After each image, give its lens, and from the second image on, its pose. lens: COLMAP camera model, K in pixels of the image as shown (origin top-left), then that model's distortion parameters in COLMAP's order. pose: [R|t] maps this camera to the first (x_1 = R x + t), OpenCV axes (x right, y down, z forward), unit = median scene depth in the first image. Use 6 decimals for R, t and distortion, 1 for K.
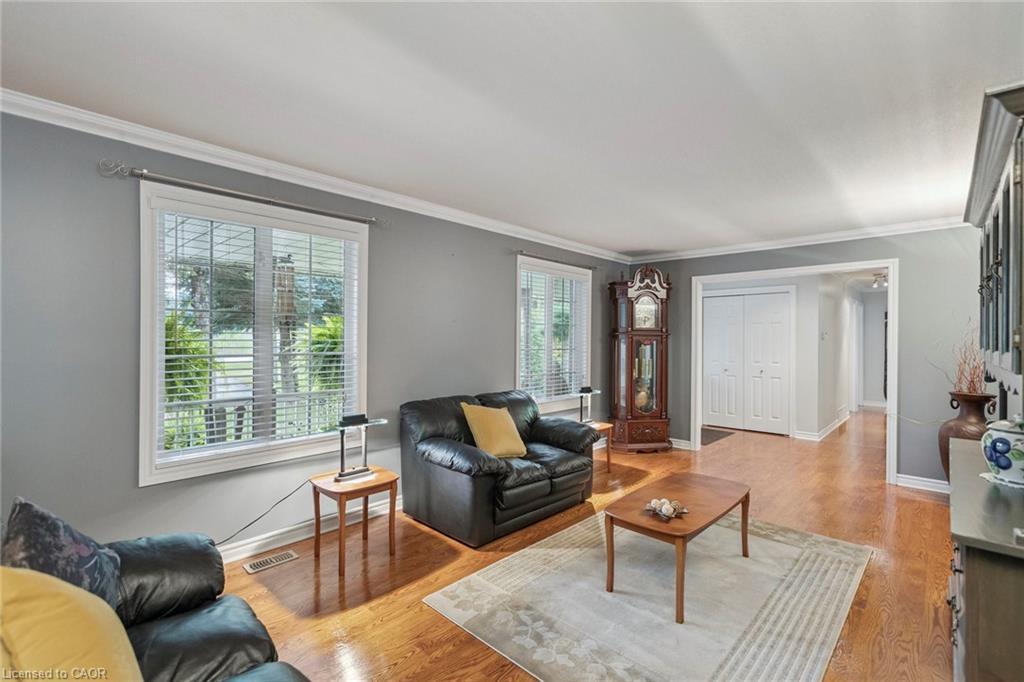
lens RADIAL K [[469.4, 0, 514.2], [0, 469.4, 338.4], [0, 0, 1]] dist [0.001265, -0.000530]
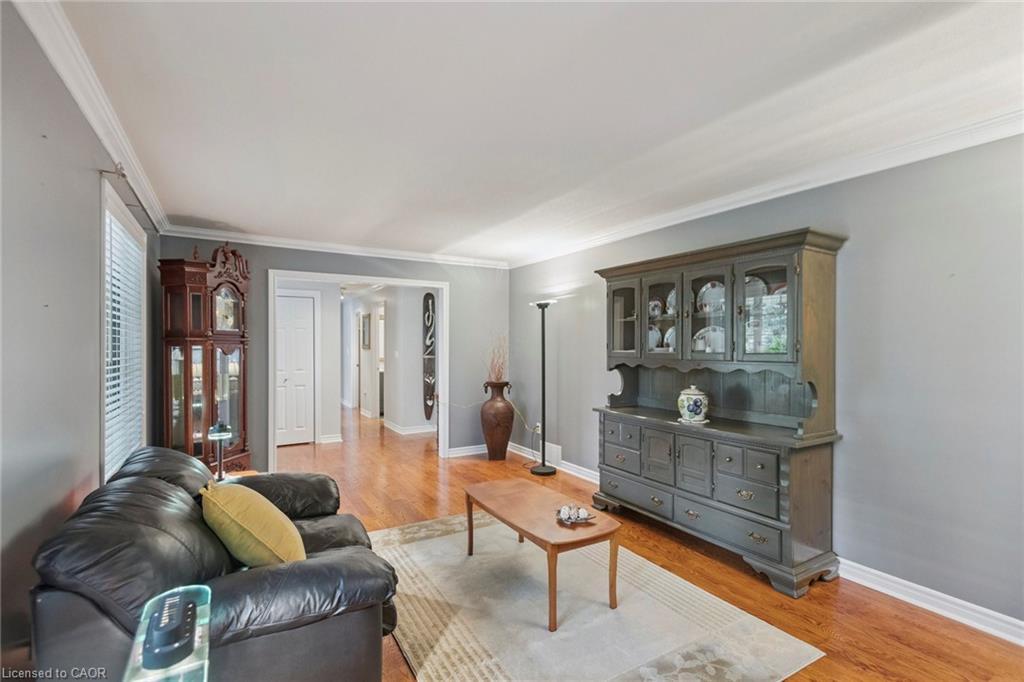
lens RADIAL K [[469.4, 0, 513.2], [0, 469.4, 345.8], [0, 0, 1]] dist [0.001265, -0.000530]
pose [[0.273562, -0.006492, 0.961832, -0.298516], [0.001669, 0.999979, 0.006274, -0.002686], [-0.961853, -0.000111, 0.273567, 0.377677]]
